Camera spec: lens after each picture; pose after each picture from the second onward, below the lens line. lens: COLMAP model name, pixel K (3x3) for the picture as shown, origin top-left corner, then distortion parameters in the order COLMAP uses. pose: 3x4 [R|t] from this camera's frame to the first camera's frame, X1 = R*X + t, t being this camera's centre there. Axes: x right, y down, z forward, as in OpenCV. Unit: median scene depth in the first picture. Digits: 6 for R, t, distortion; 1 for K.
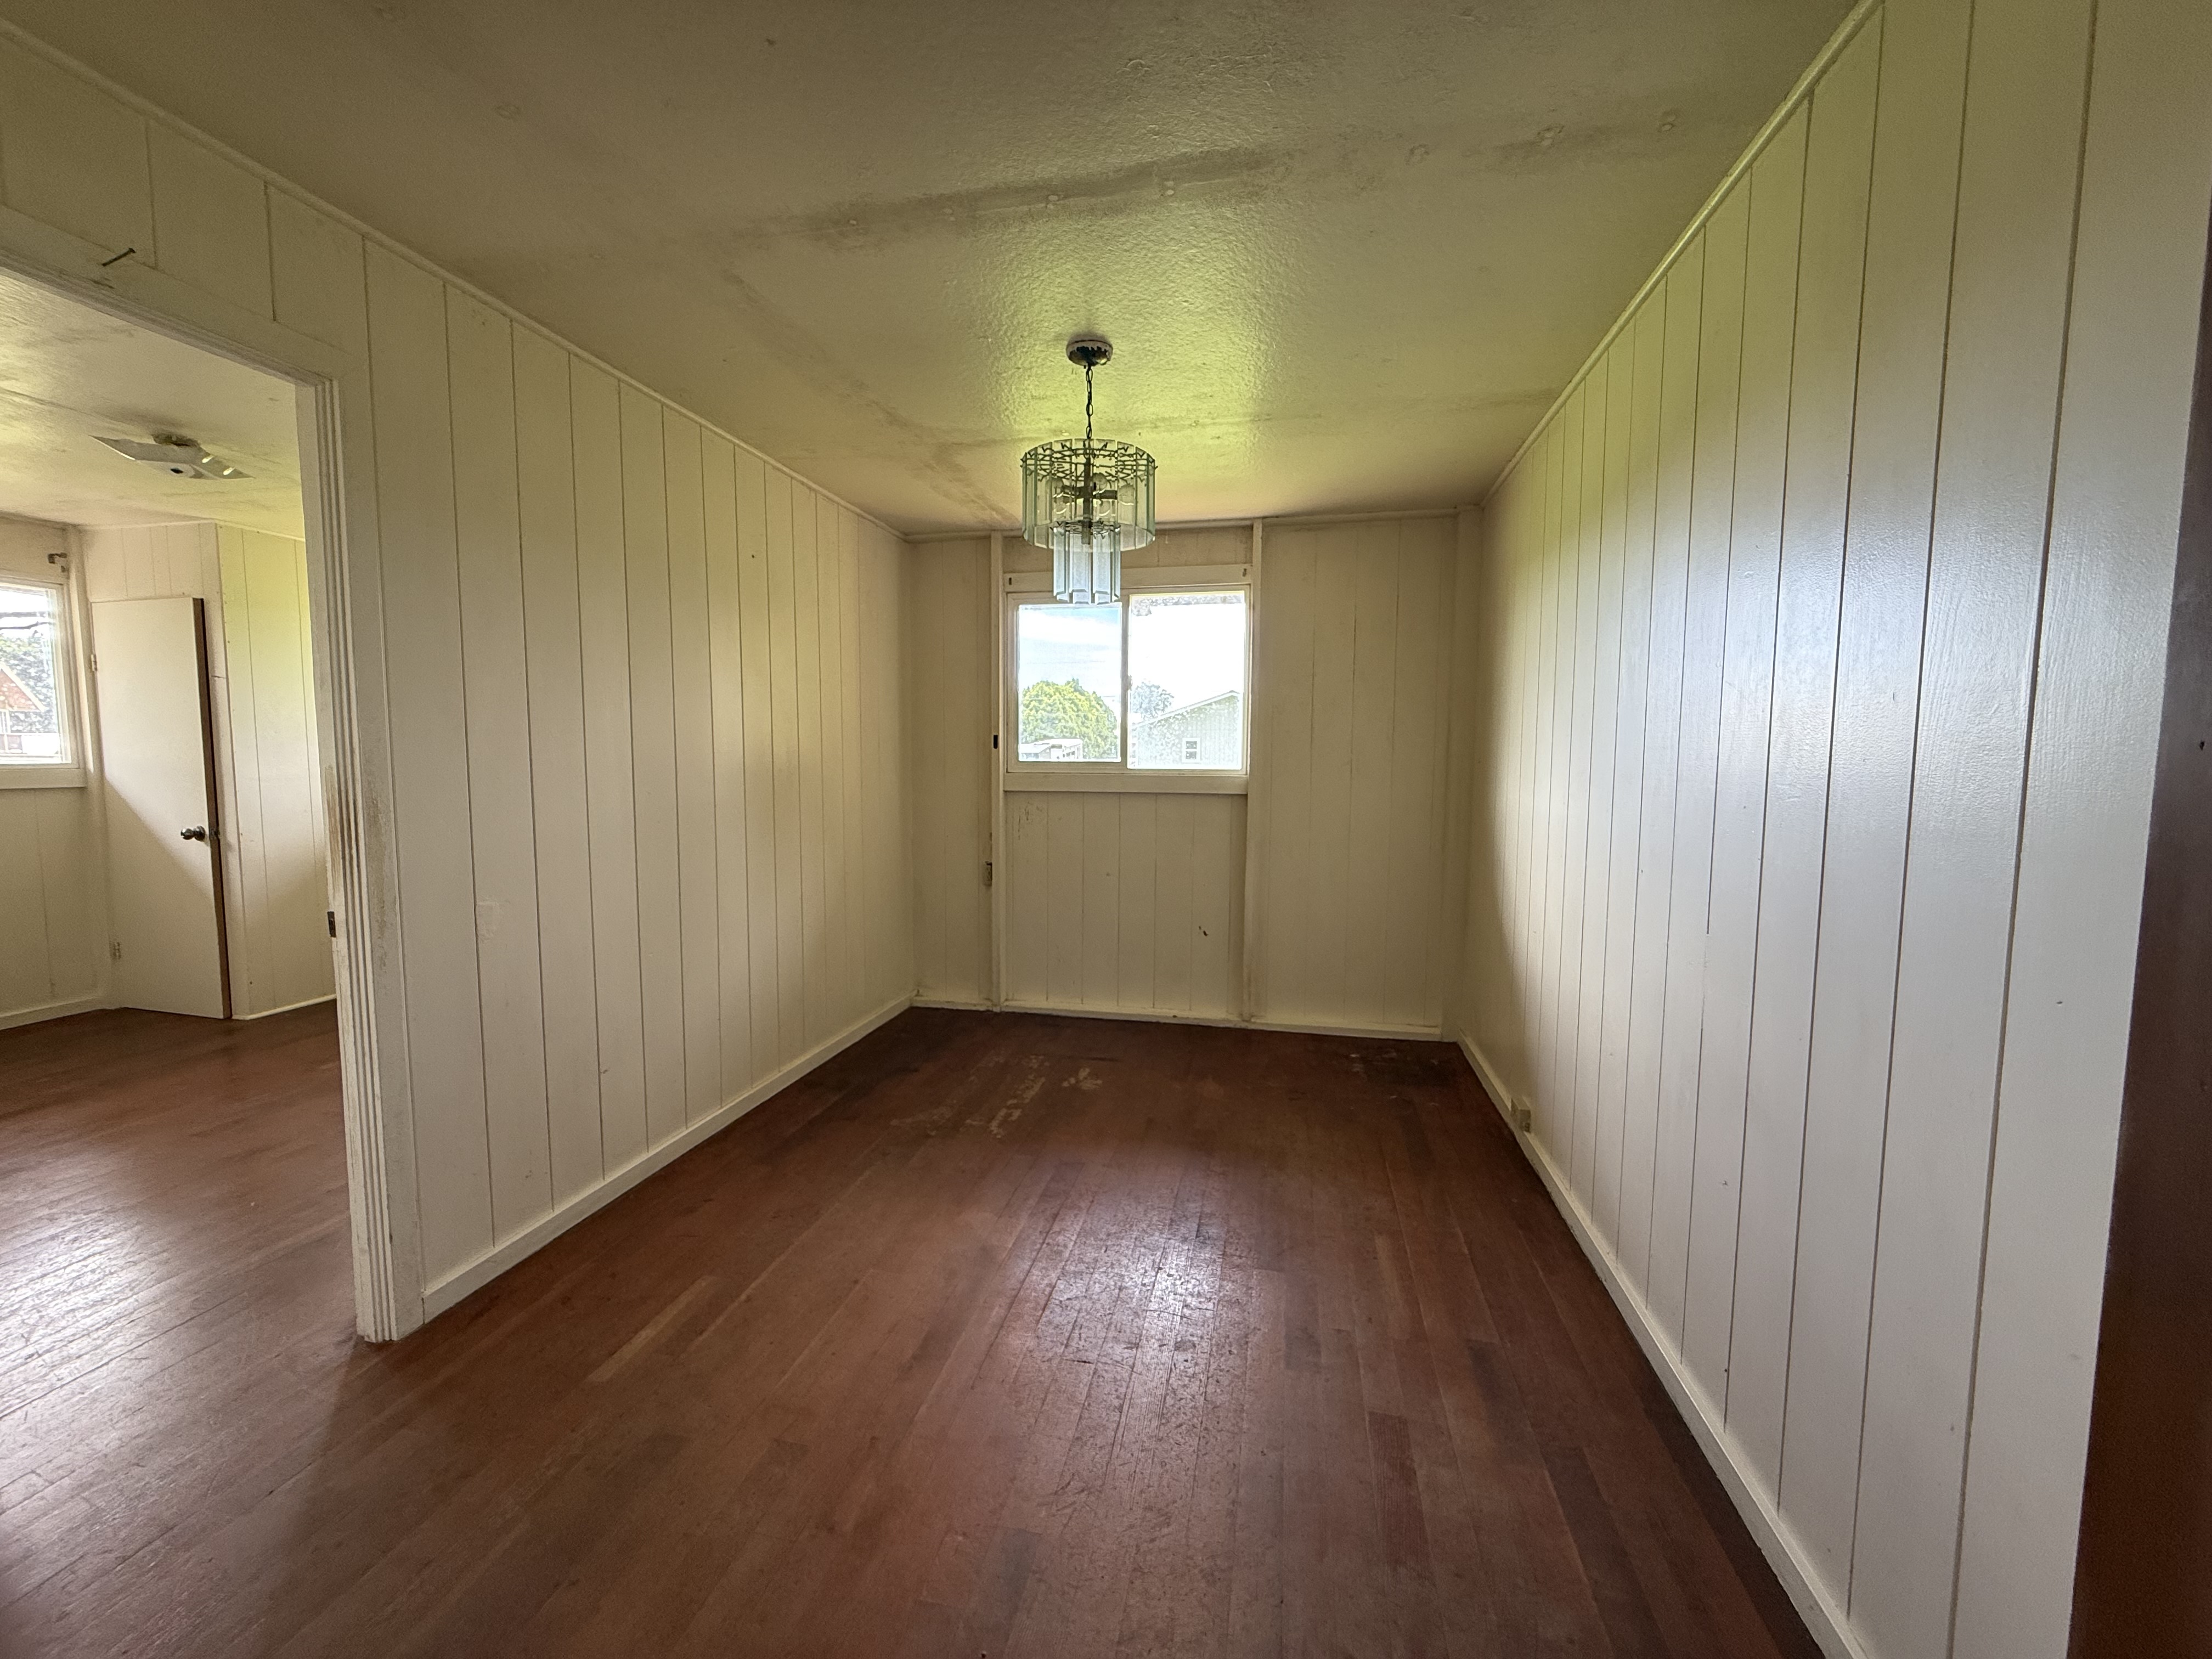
lens RADIAL K [[880.7, 0, 1096.1], [0, 880.7, 834.4], [0, 0, 1]] dist [0.002020, 0.000050]
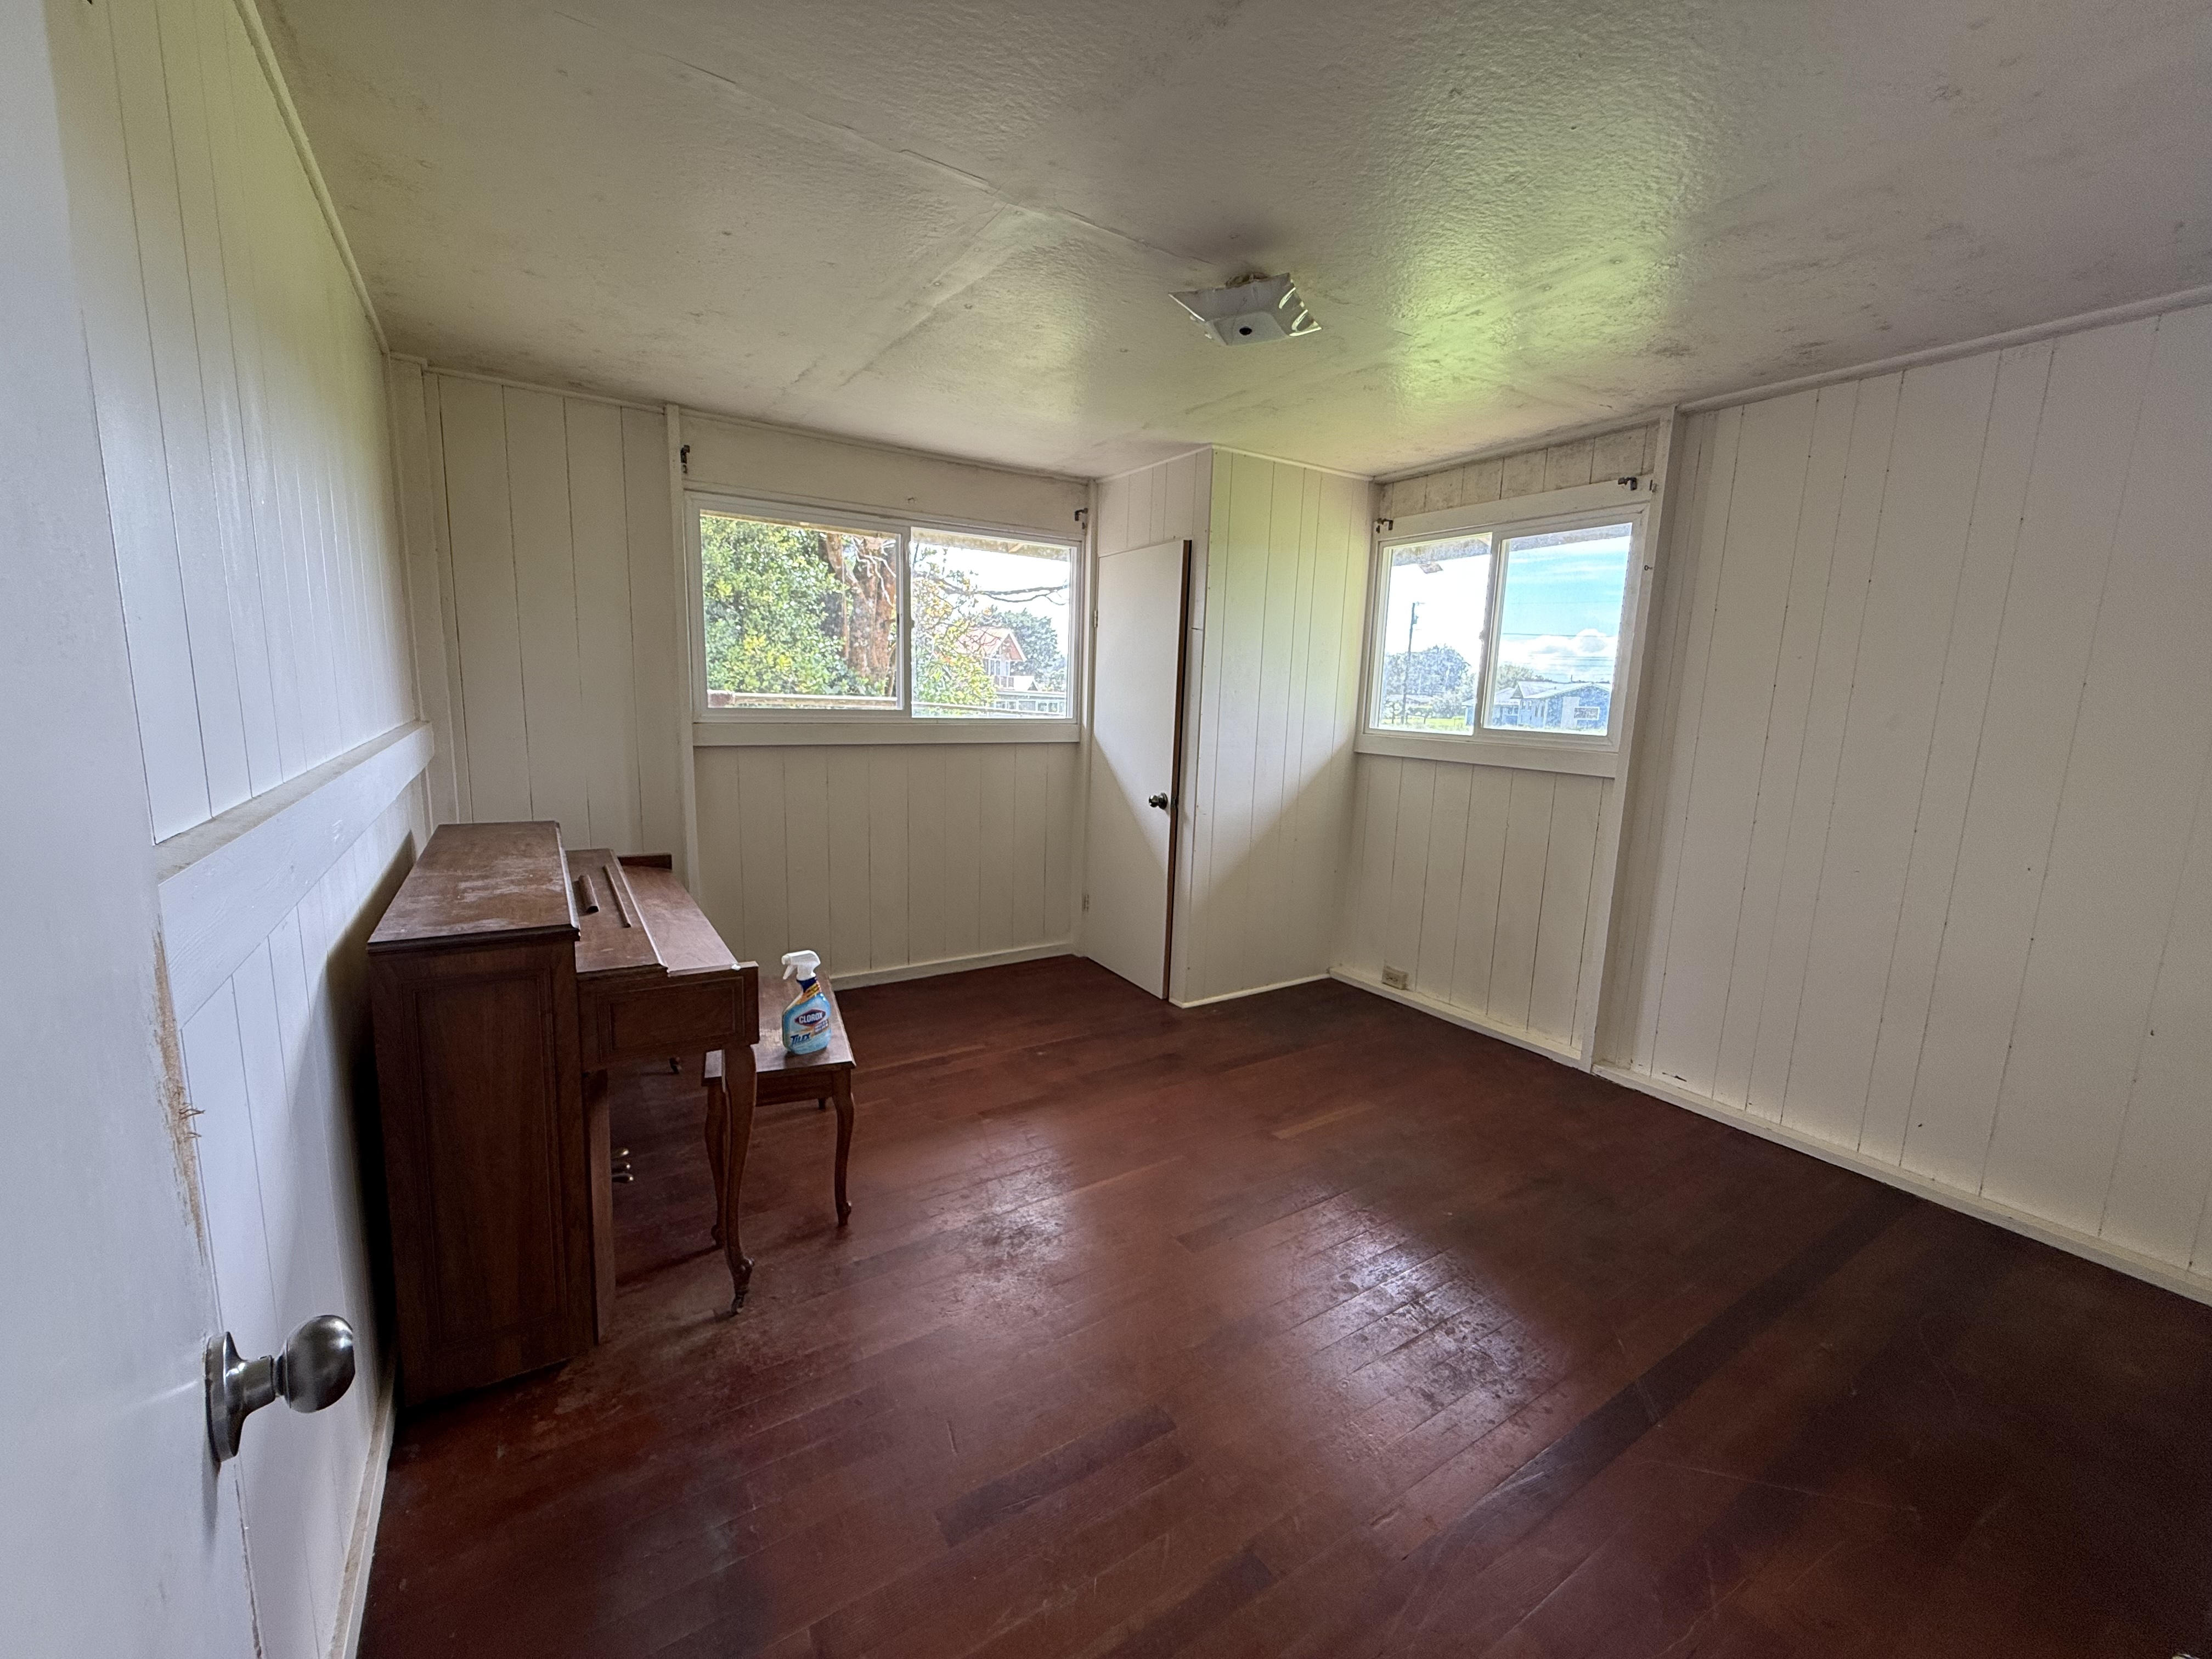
lens RADIAL K [[880.7, 0, 1103.3], [0, 880.7, 825.4], [0, 0, 1]] dist [0.002020, 0.000050]
pose [[0.712064, 0.120161, -0.691755, -0.418030], [-0.081134, 0.992728, 0.088926, -0.052528], [0.697411, -0.007196, 0.716636, 0.294590]]
